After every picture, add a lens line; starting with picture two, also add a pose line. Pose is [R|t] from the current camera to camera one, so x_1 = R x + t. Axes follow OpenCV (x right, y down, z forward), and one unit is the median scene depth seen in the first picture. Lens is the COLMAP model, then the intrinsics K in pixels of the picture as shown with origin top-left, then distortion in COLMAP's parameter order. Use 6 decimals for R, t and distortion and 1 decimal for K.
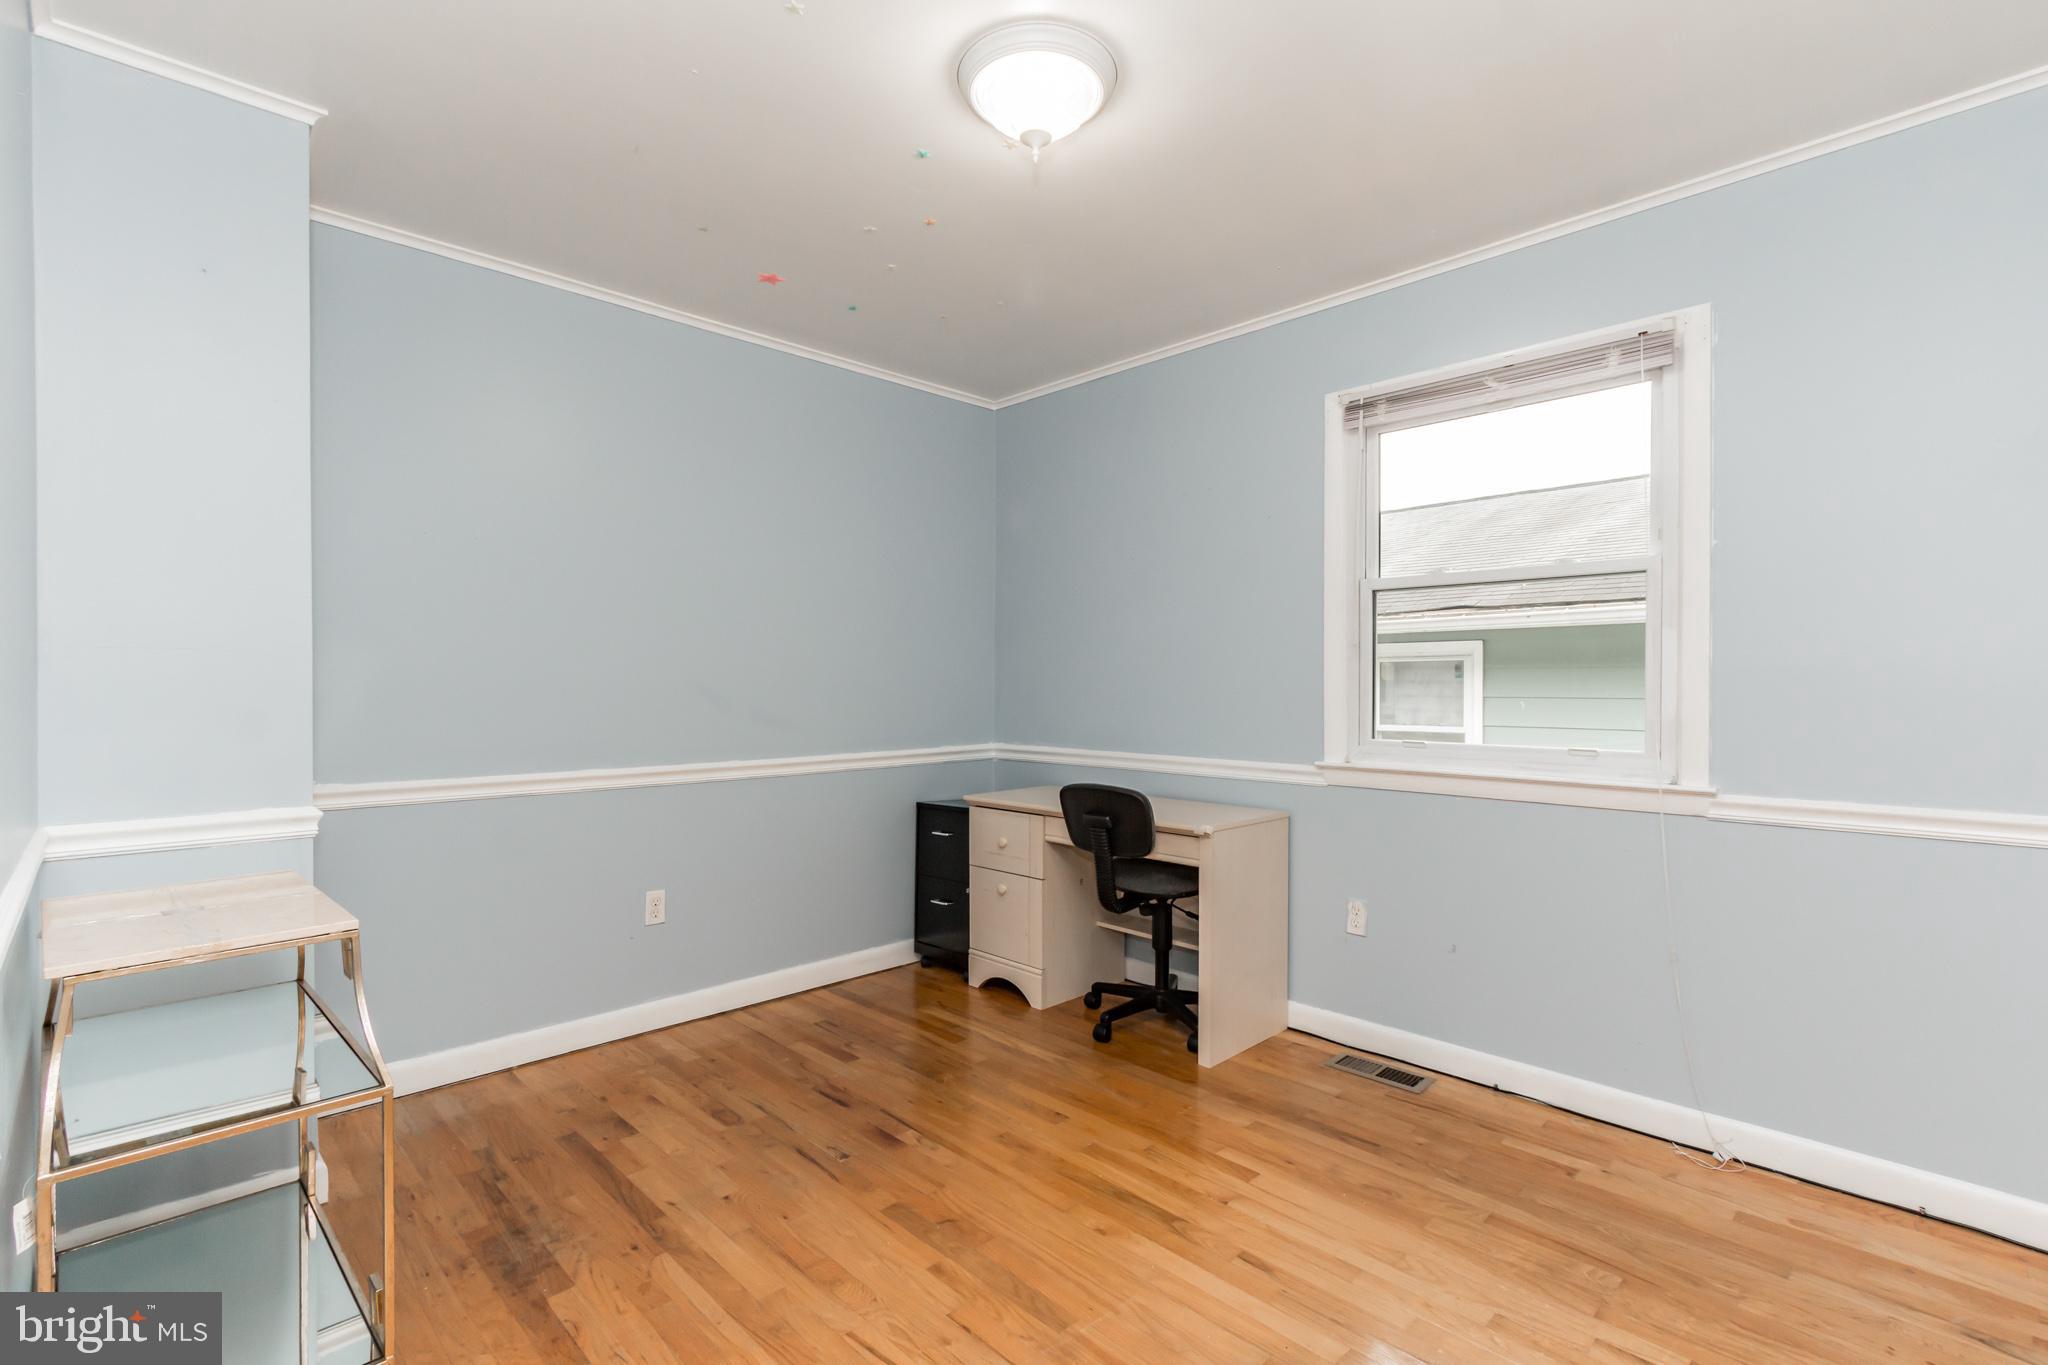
lens RADIAL K [[948.6, 0, 1013.4], [0, 948.6, 685.4], [0, 0, 1]] dist [0.002207, -0.000946]
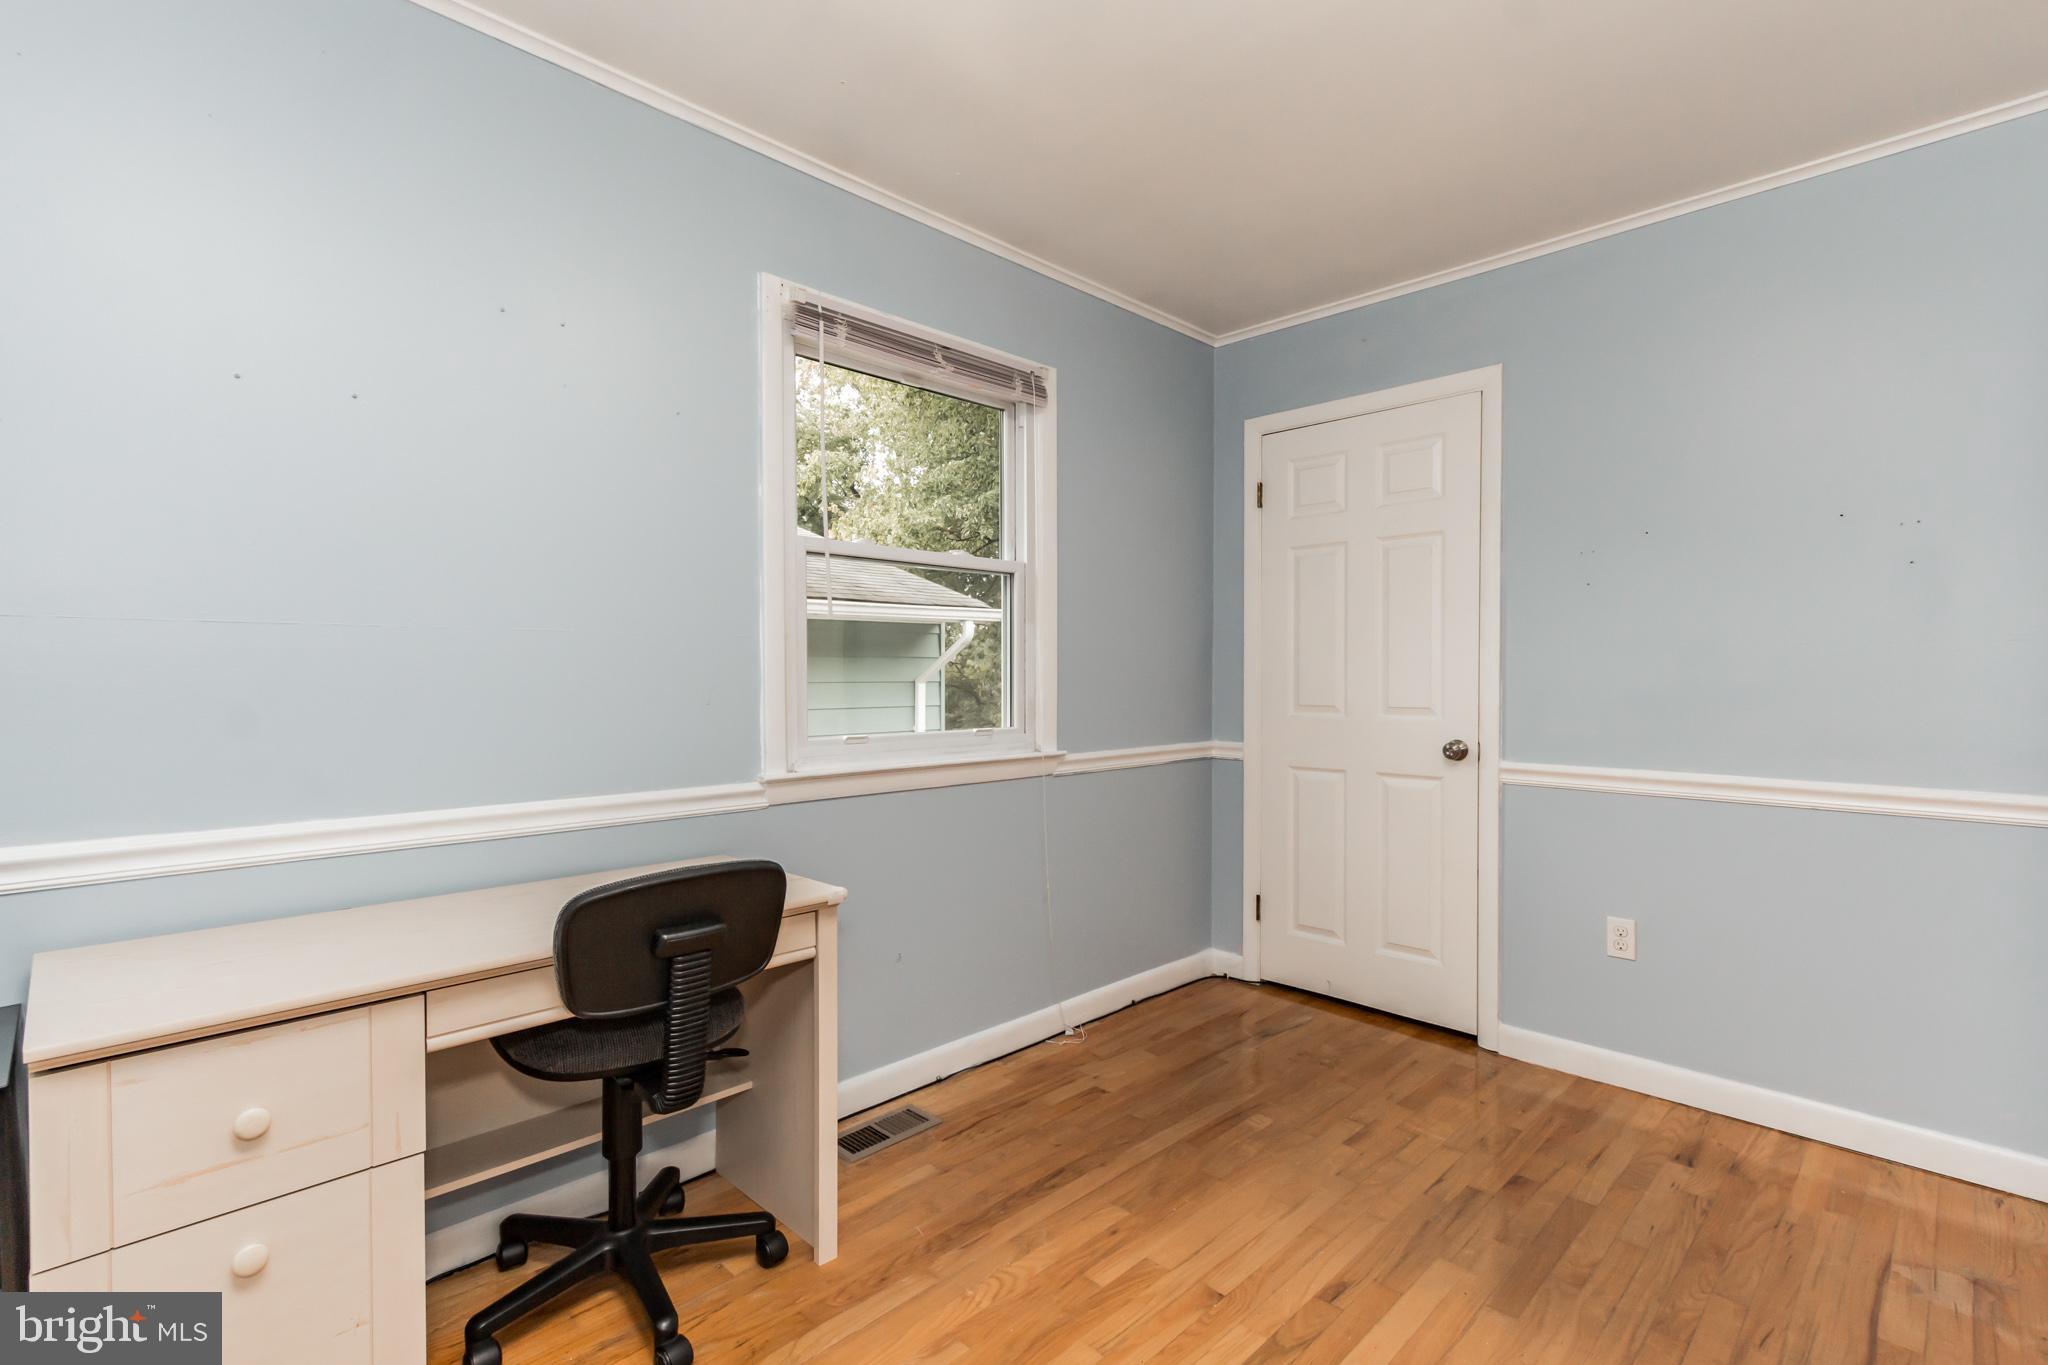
lens RADIAL K [[948.6, 0, 1013.0], [0, 948.6, 684.7], [0, 0, 1]] dist [0.002207, -0.000946]
pose [[-0.014042, -0.019329, 0.999715, -0.517956], [-0.005812, 0.999798, 0.019249, -0.006076], [-0.999885, -0.005540, -0.014151, 1.030369]]
